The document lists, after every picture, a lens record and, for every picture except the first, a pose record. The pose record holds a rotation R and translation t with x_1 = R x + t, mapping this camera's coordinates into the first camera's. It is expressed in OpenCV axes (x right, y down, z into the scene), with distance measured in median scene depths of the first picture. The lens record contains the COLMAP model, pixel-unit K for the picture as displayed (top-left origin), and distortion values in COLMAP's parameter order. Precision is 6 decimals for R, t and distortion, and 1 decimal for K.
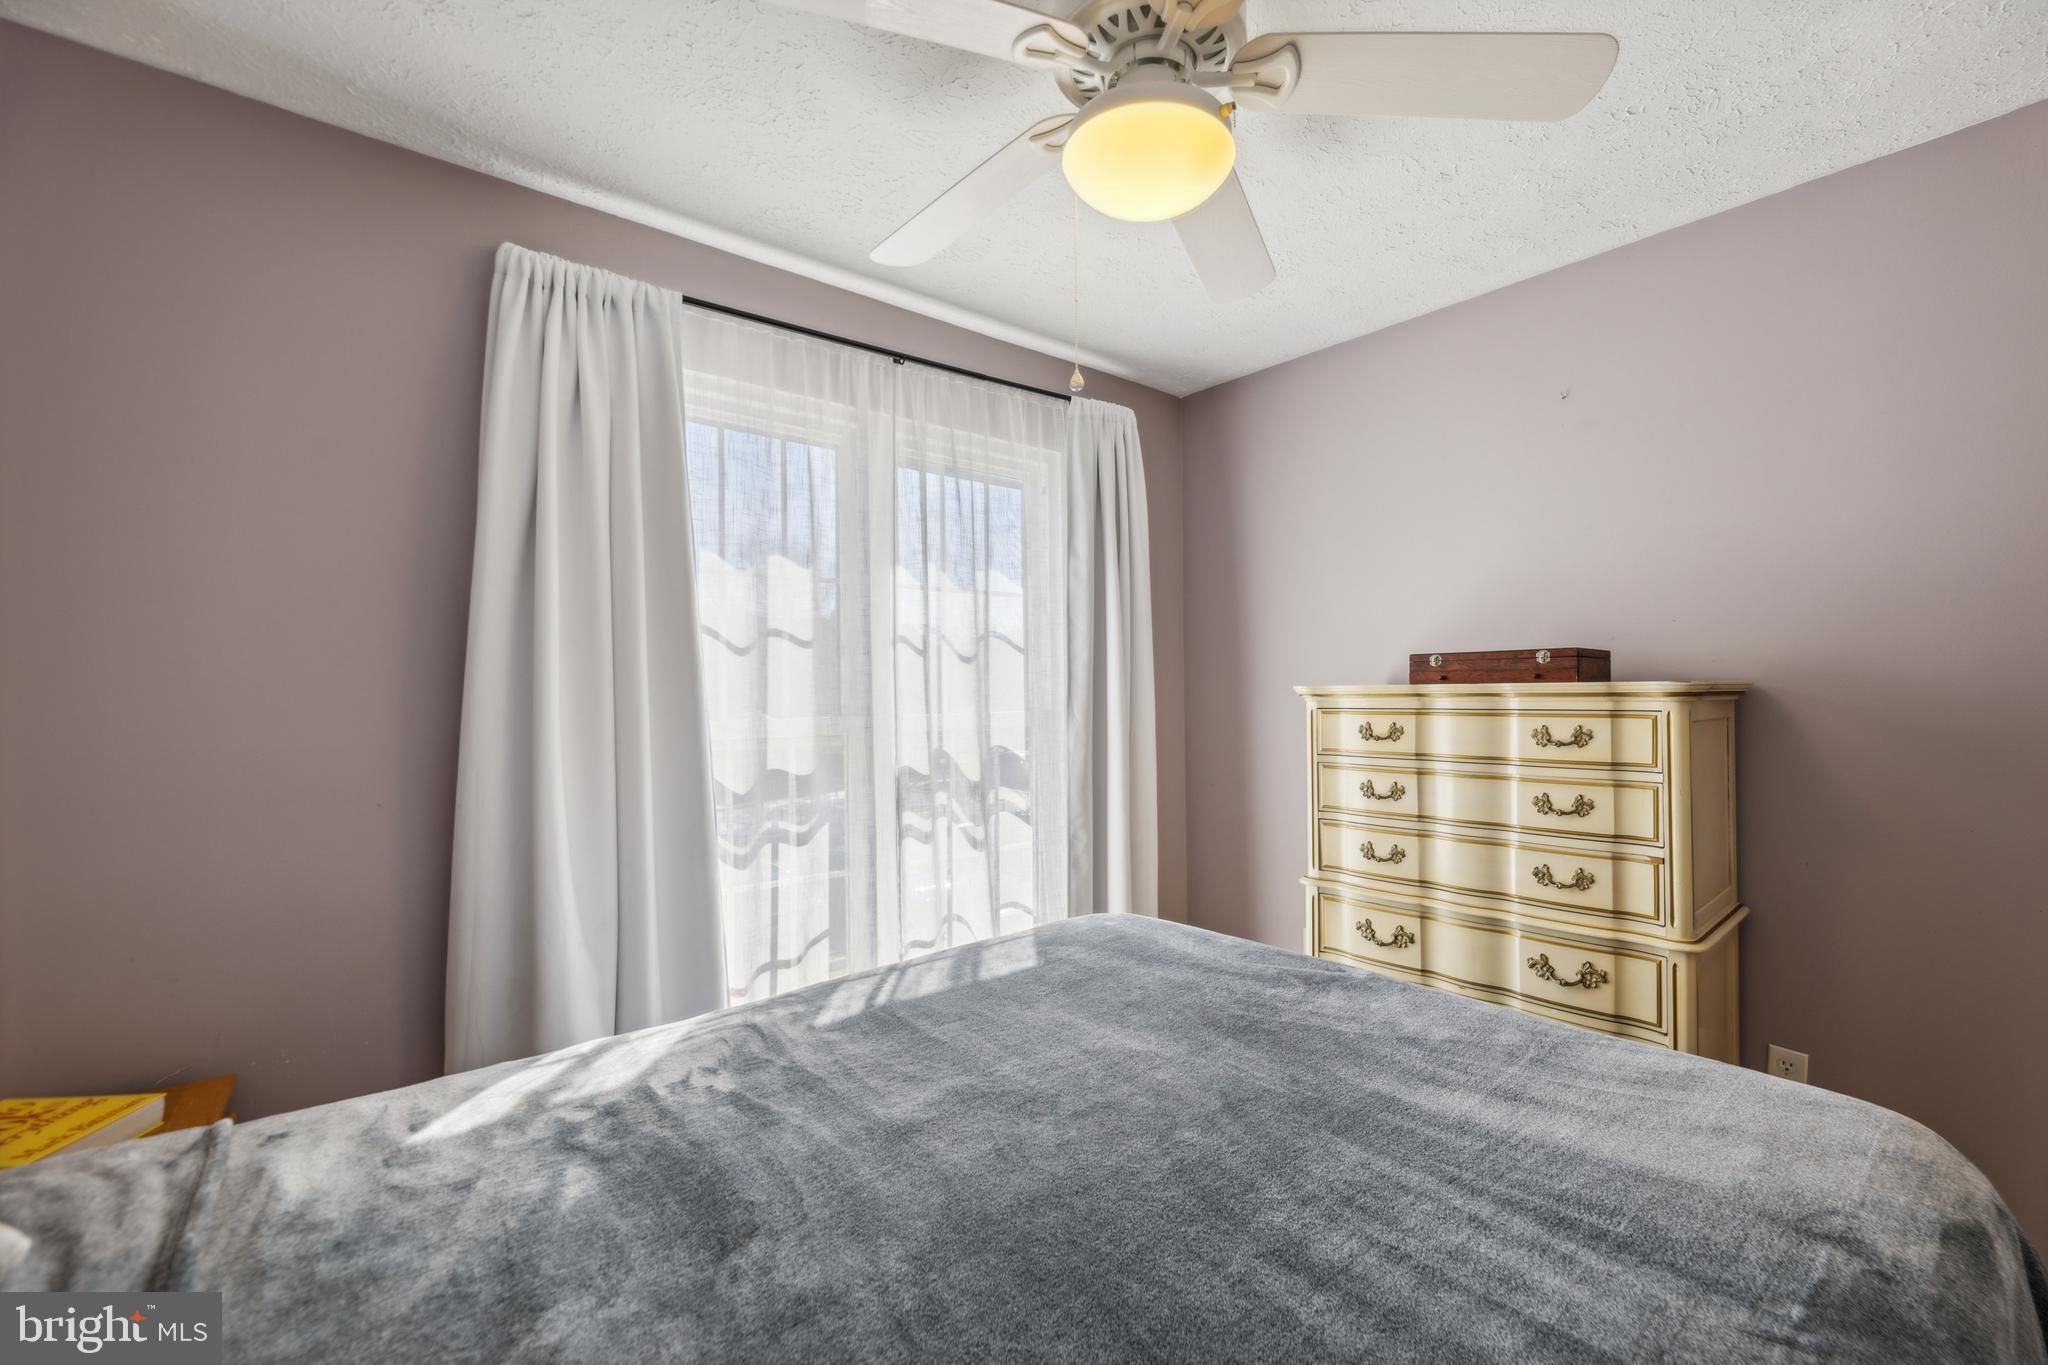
lens RADIAL K [[842.8, 0, 1021.4], [0, 842.8, 696.3], [0, 0, 1]] dist [-0.003903, 0.000205]
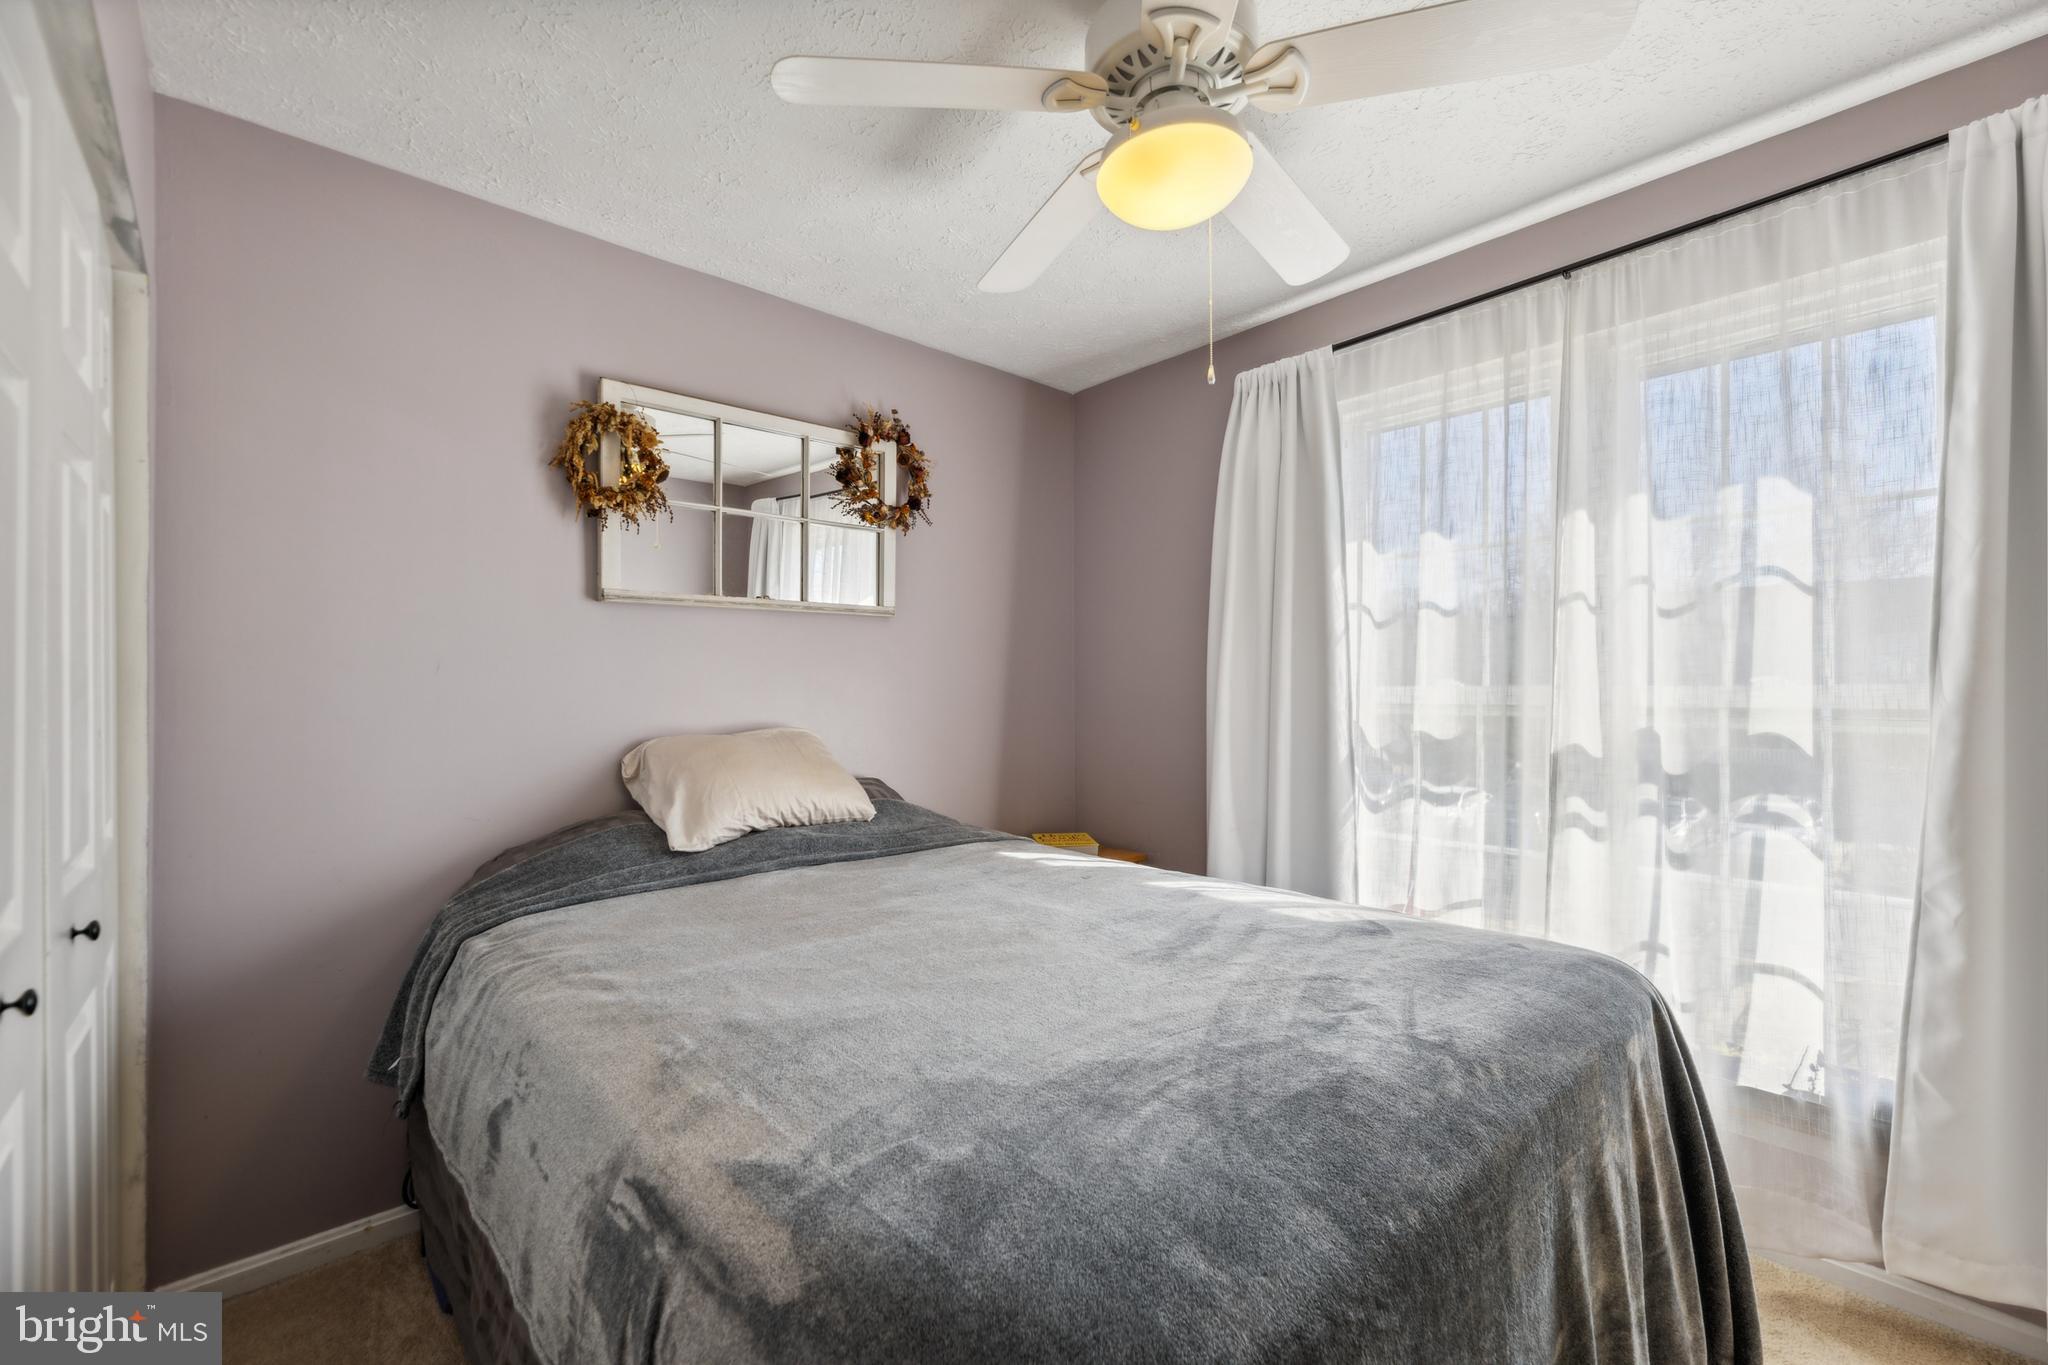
lens RADIAL K [[842.8, 0, 1021.7], [0, 842.8, 683.4], [0, 0, 1]] dist [-0.003903, 0.000205]
pose [[0.049644, 0.003450, -0.998761, 0.700514], [-0.001560, 0.999993, 0.003376, 0.018756], [0.998766, 0.001390, 0.049650, 0.404609]]
